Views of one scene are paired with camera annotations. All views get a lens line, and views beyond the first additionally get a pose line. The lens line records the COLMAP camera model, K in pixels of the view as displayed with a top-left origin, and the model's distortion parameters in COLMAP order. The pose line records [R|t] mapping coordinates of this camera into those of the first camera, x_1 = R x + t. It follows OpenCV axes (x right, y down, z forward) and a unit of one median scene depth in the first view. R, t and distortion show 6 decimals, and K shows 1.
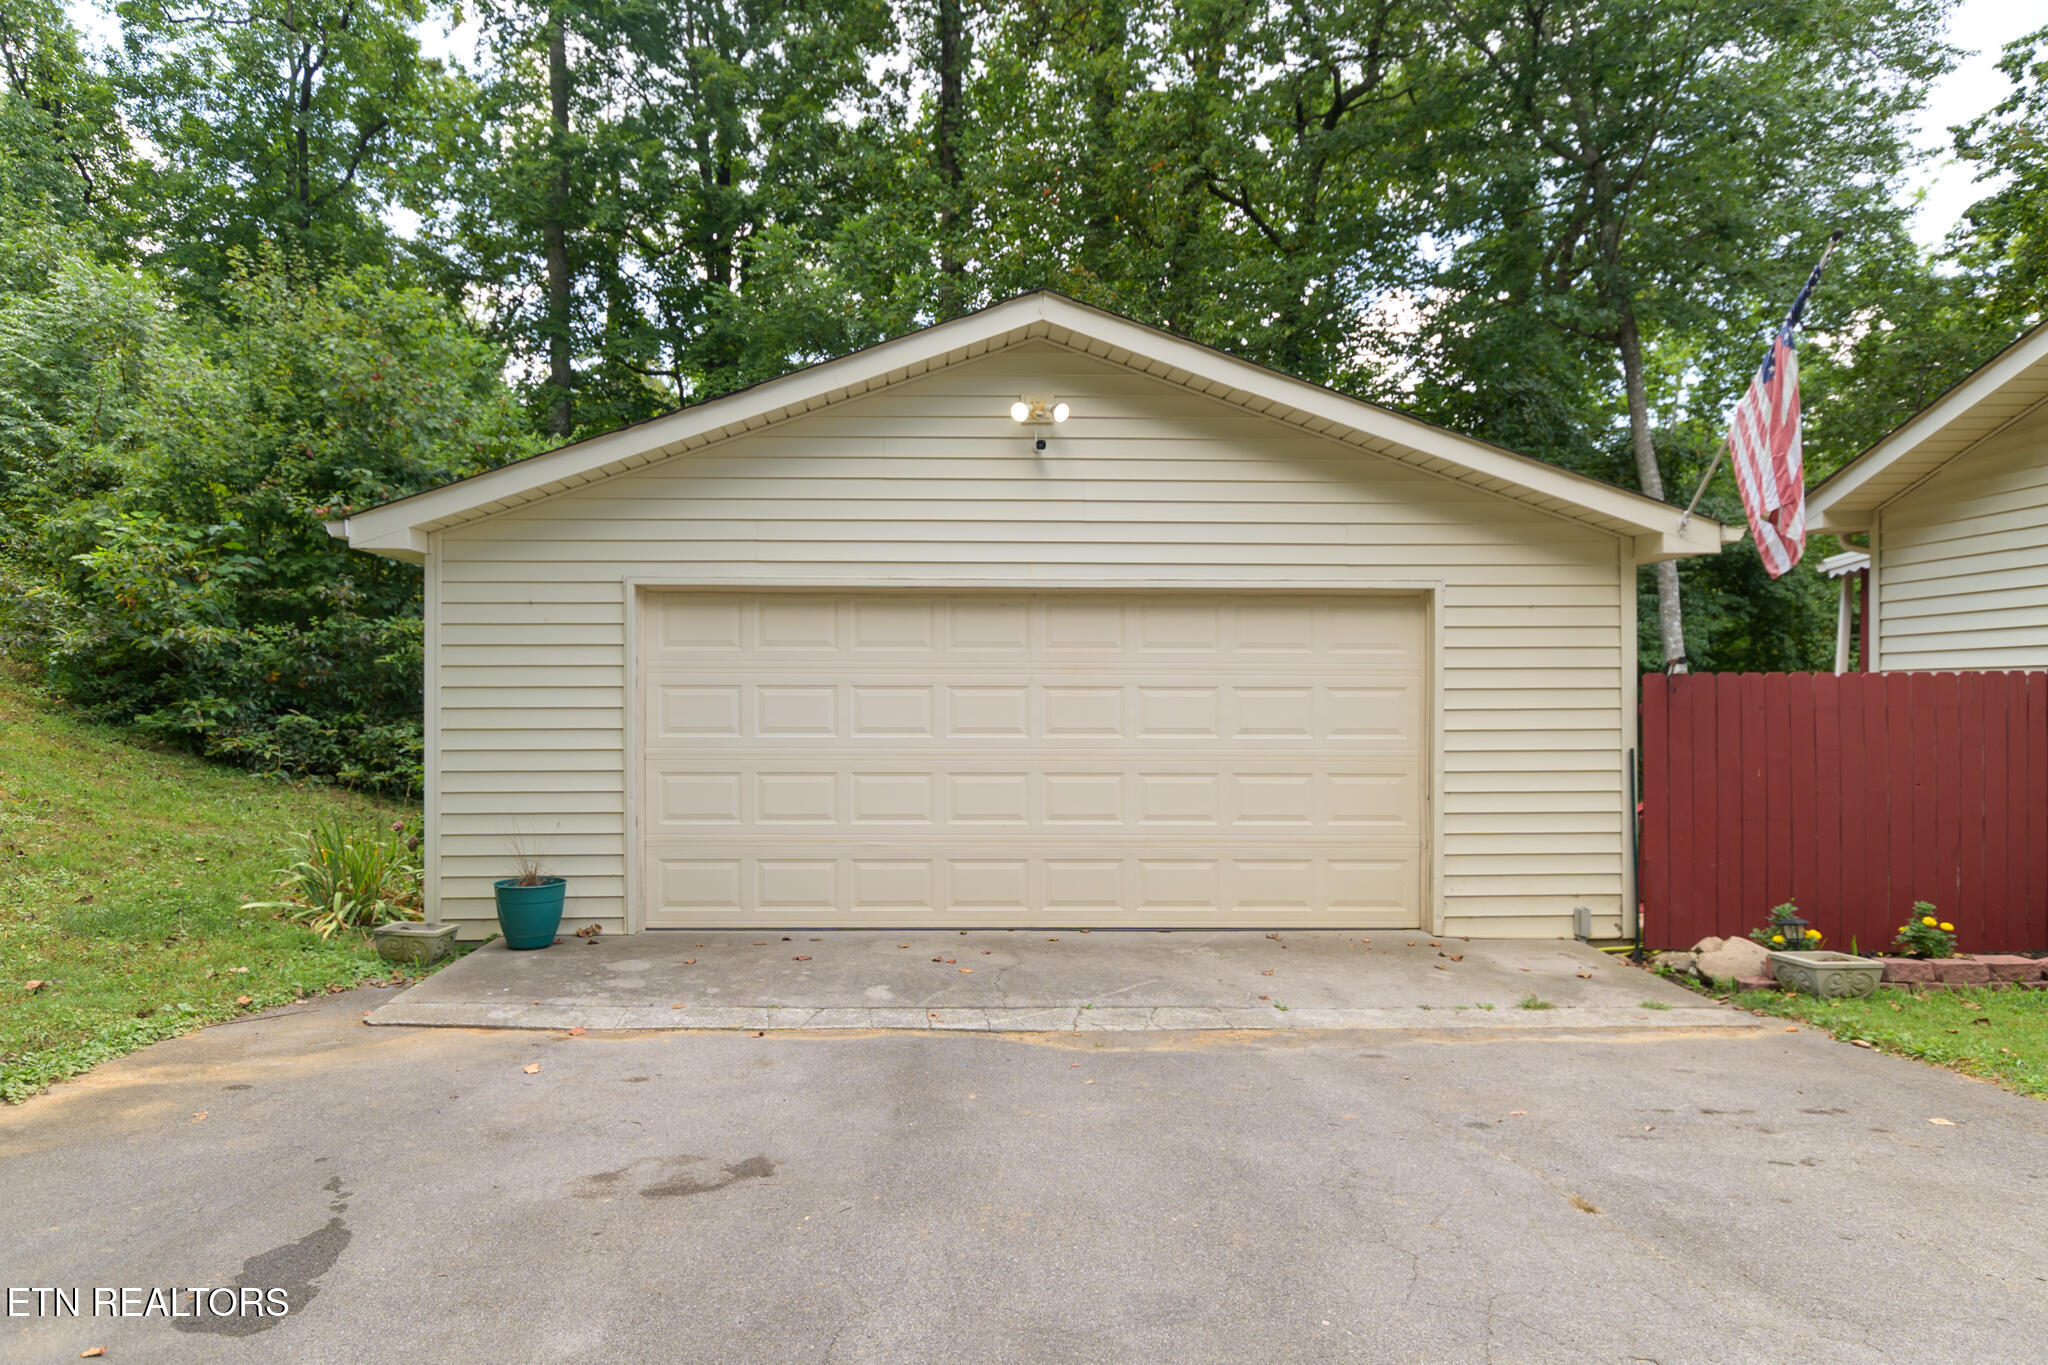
lens RADIAL K [[1267.8, 0, 1023.7], [0, 1267.8, 690.7], [0, 0, 1]] dist [-0.003796, 0.000014]
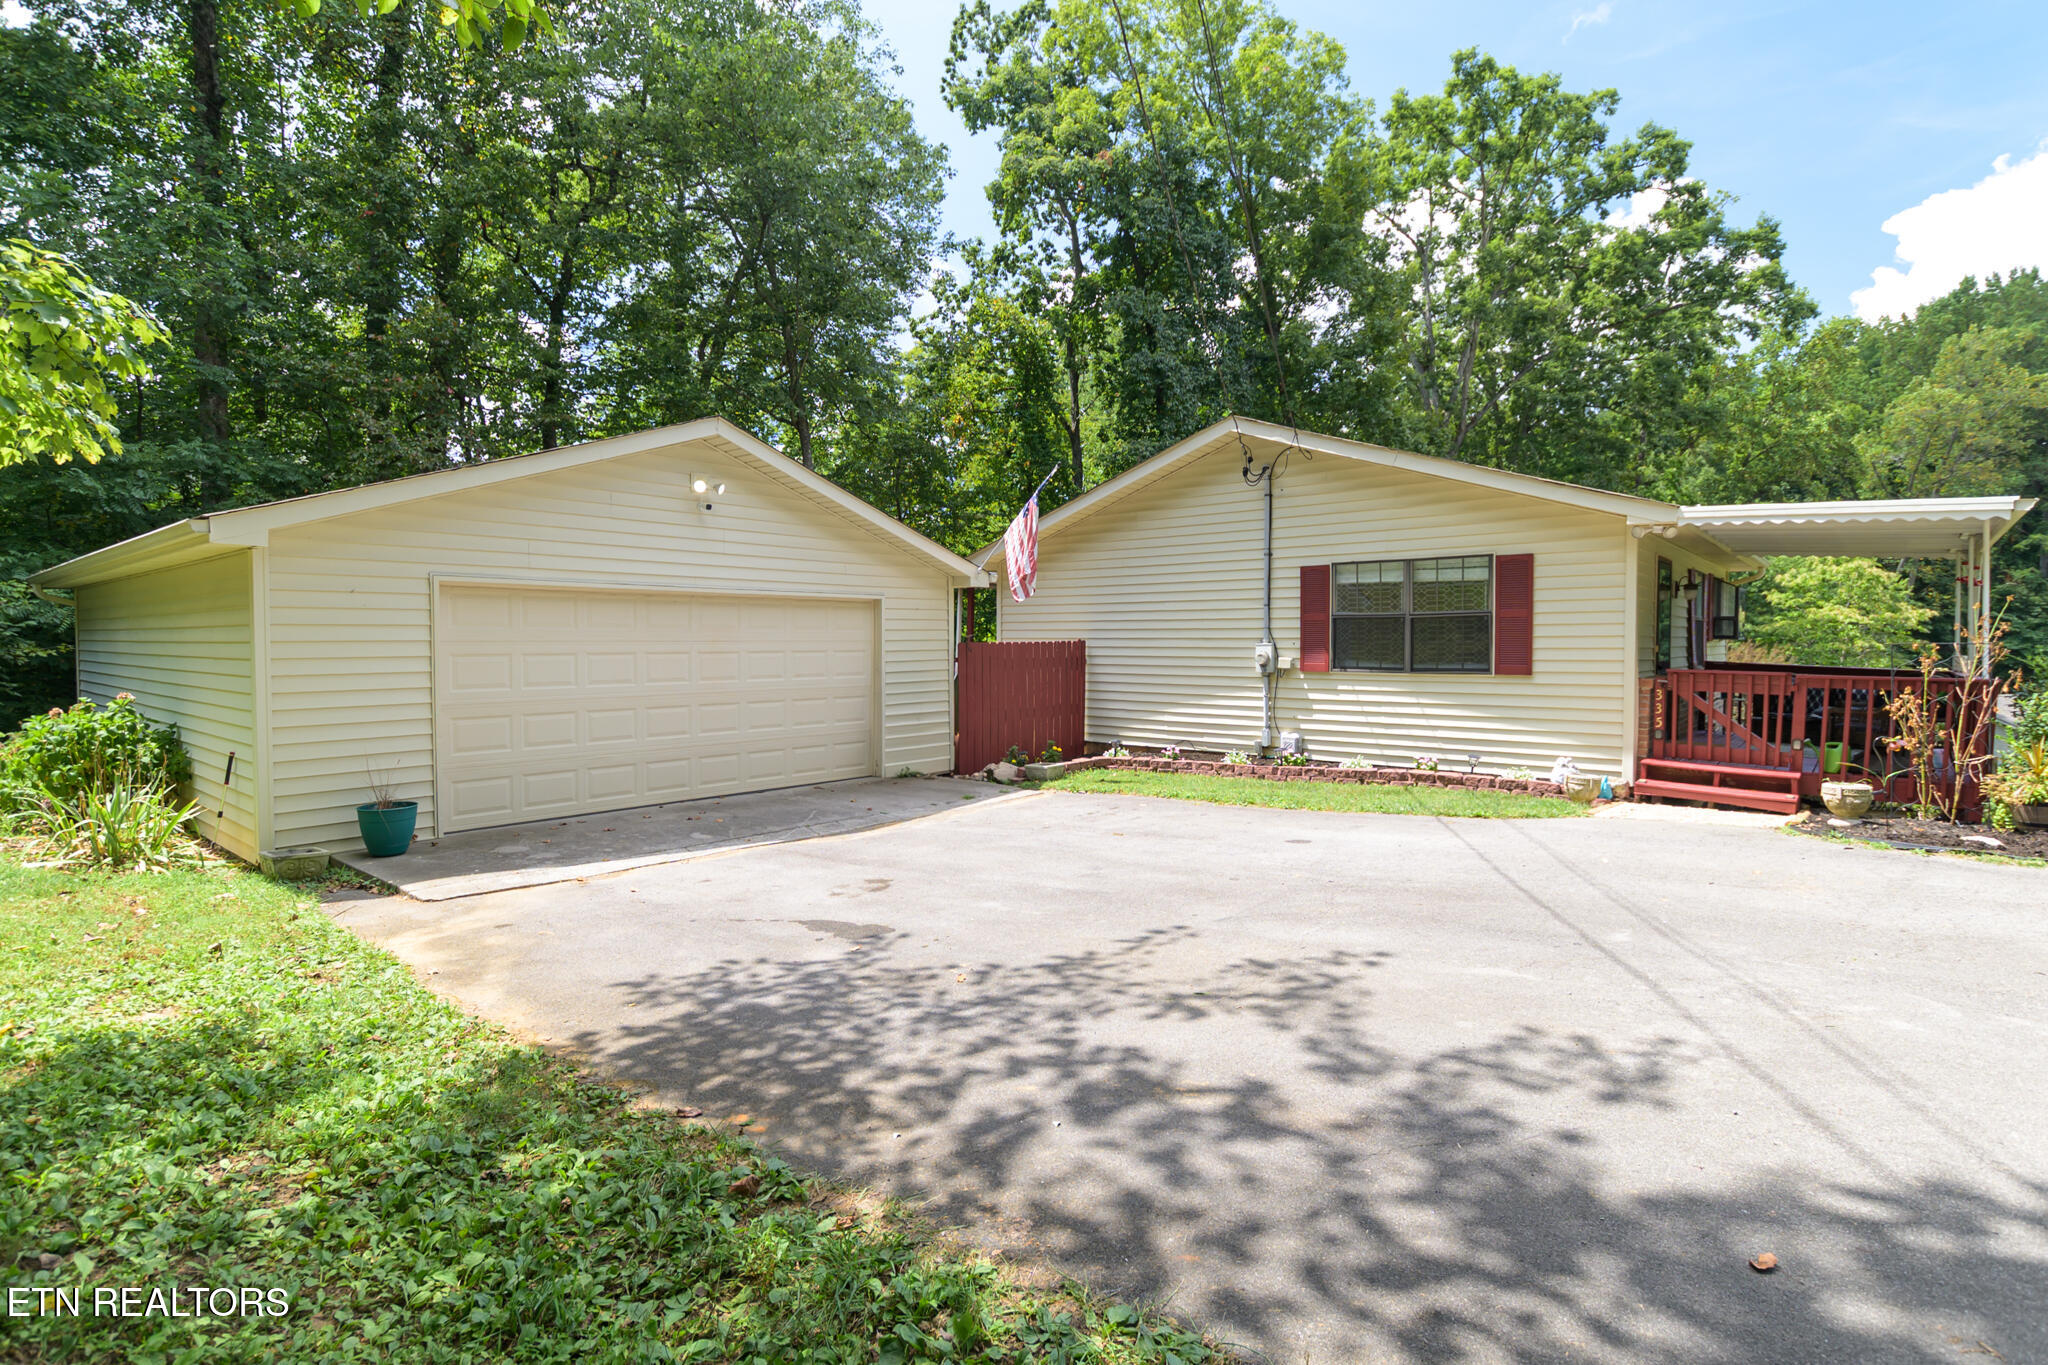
lens RADIAL K [[991.9, 0, 1023.3], [0, 991.9, 668.5], [0, 0, 1]] dist [0.003954, -0.002453]
pose [[0.667296, -0.025193, 0.744366, -0.664636], [-0.002458, 0.999348, 0.036026, -0.029466], [-0.744789, -0.025870, 0.666799, -0.171031]]
